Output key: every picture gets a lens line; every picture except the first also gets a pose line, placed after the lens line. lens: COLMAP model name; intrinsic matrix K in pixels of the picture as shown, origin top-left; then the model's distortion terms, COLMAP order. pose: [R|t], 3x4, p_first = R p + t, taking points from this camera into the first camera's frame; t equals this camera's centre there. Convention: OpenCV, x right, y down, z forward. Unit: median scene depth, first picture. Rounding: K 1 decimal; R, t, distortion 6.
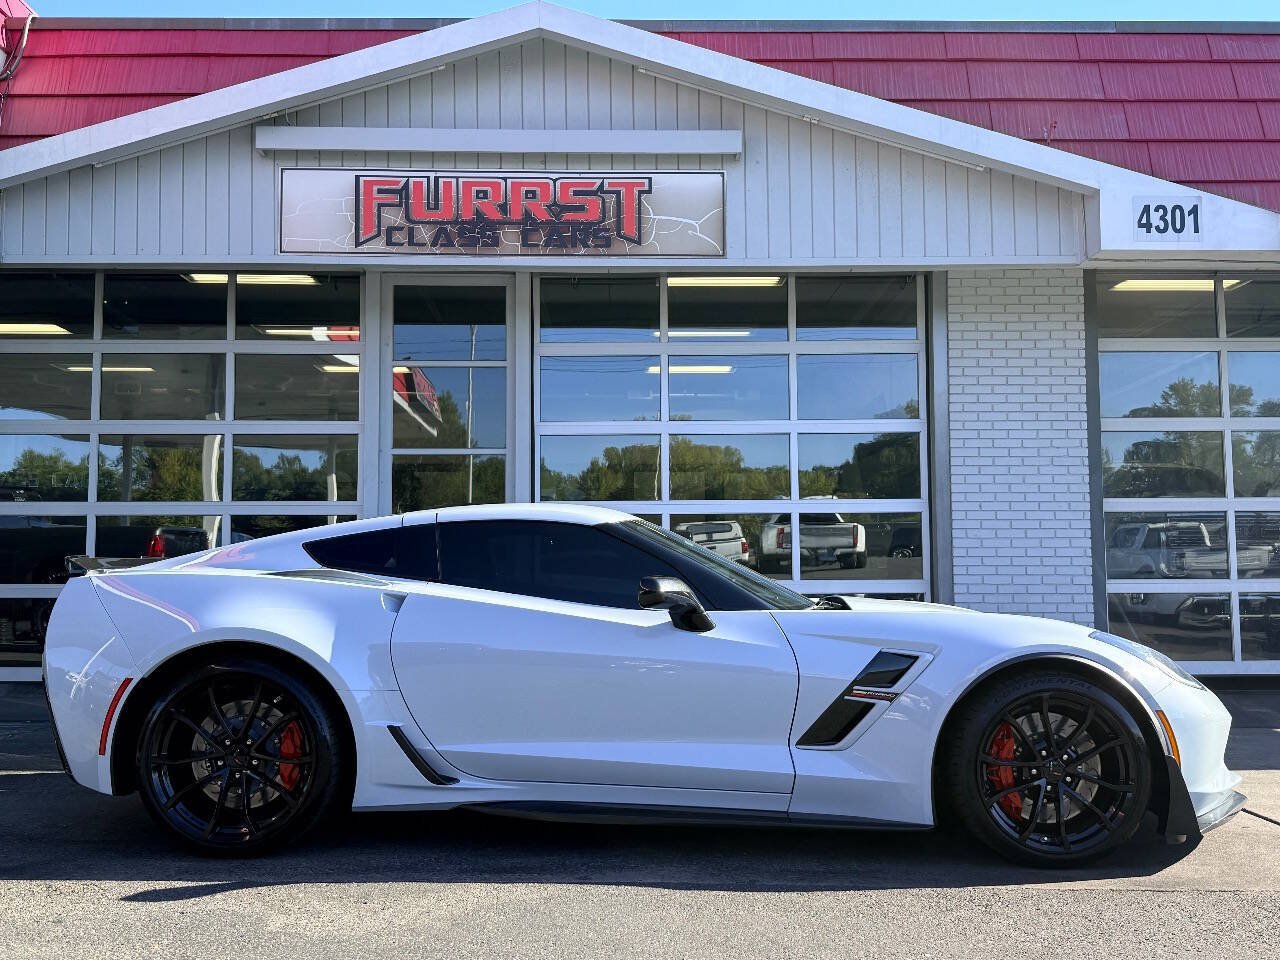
lens RADIAL K [[1204.2, 0, 672.2], [0, 1204.2, 506.5], [0, 0, 1]] dist [0.090820, -0.182946]
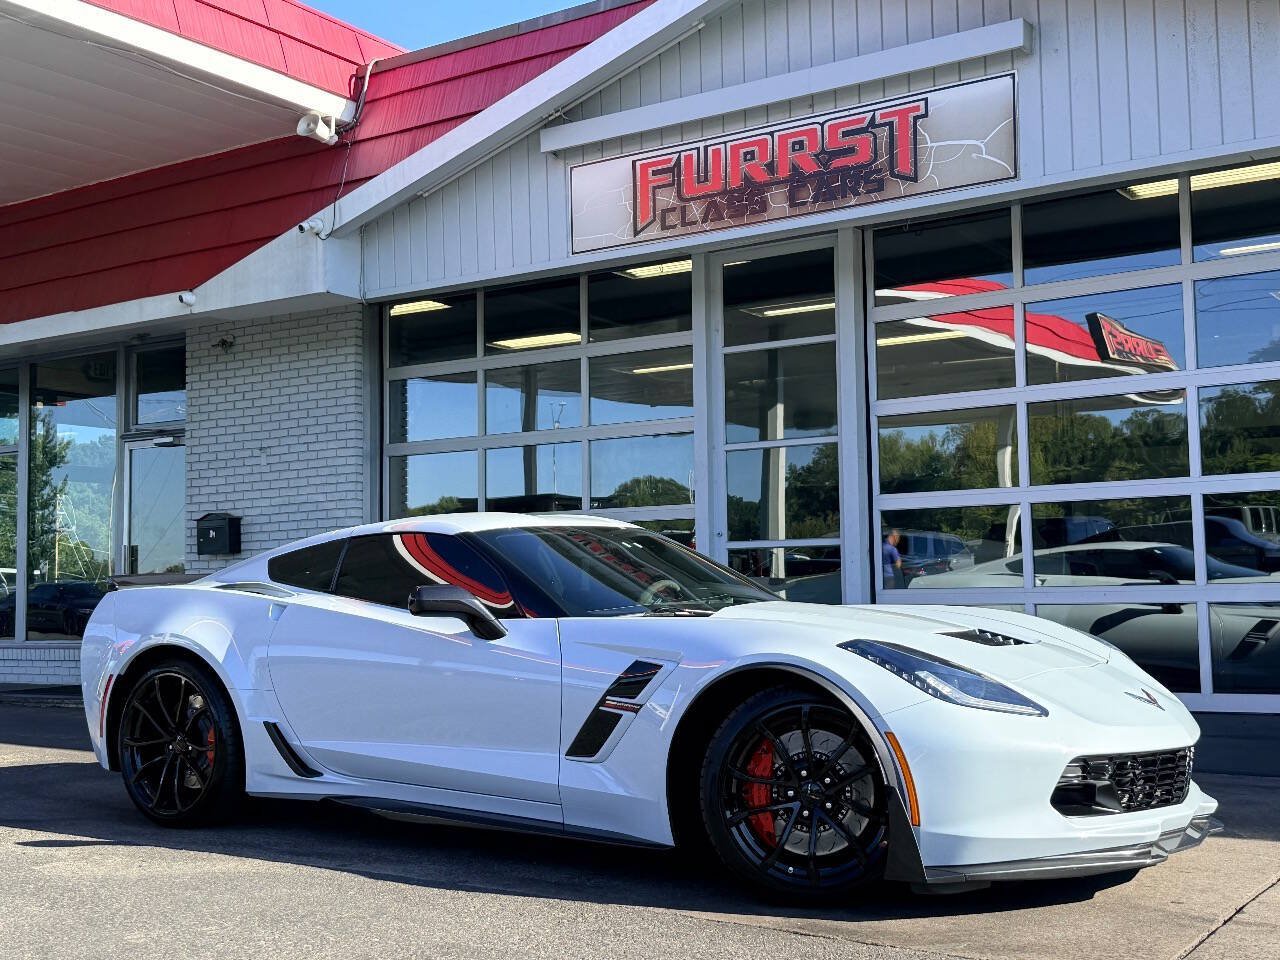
lens RADIAL K [[1618.6, 0, 640.0], [0, 1618.6, 480.0], [0, 0, 1]] dist [0.127281, -0.262118]
pose [[0.808320, -0.055530, -0.586118, 0.464722], [0.050713, 0.998409, -0.024653, 0.004822], [0.586555, -0.009797, 0.809850, -0.014489]]
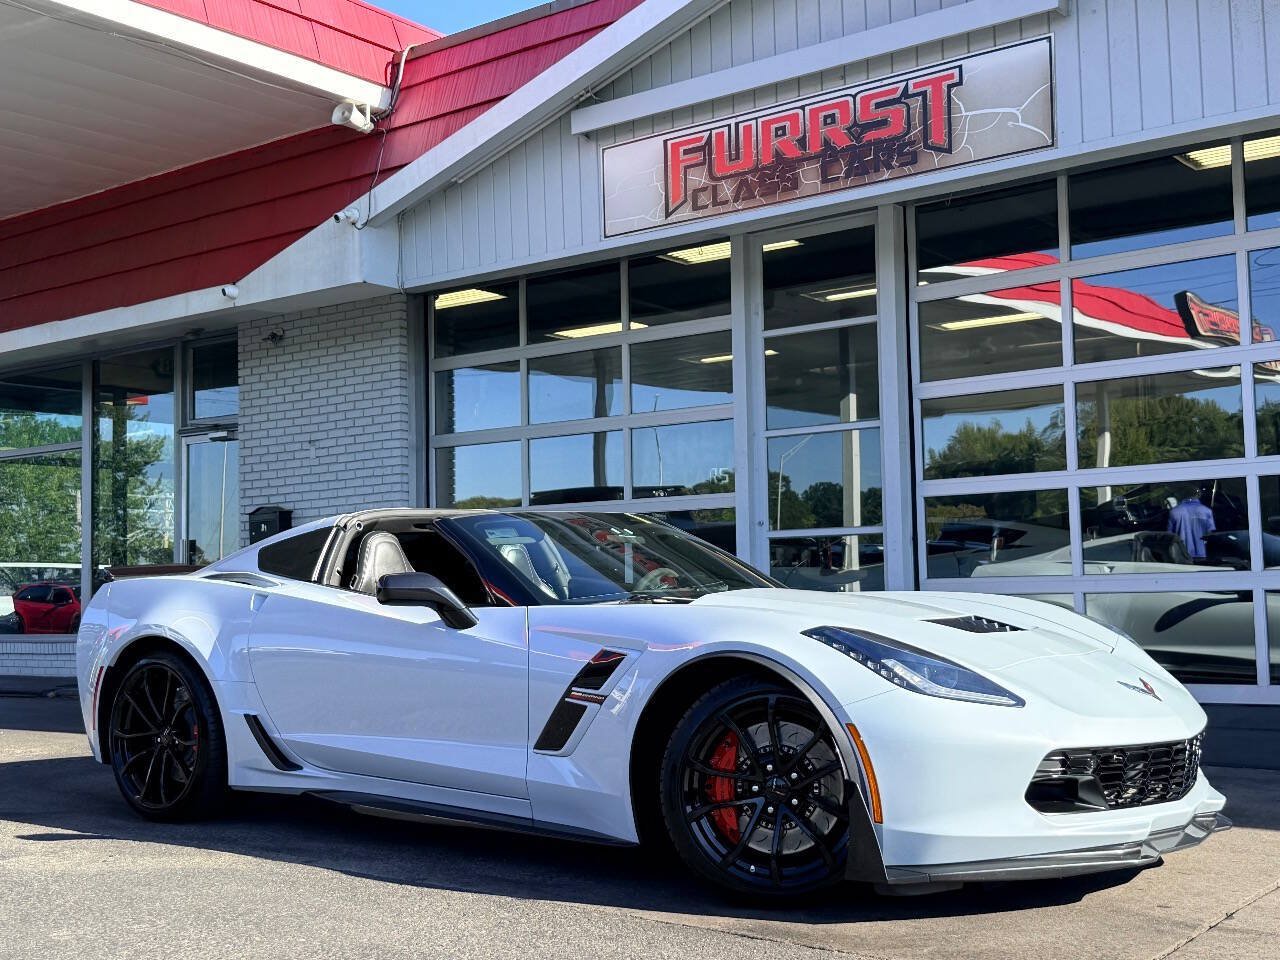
lens RADIAL K [[1617.3, 0, 634.4], [0, 1617.3, 486.8], [0, 0, 1]] dist [0.161793, -0.485842]
pose [[0.765946, -0.059002, -0.640192, 0.490095], [0.059581, 0.998009, -0.020695, 0.011951], [0.640138, -0.022292, 0.767936, 0.040021]]
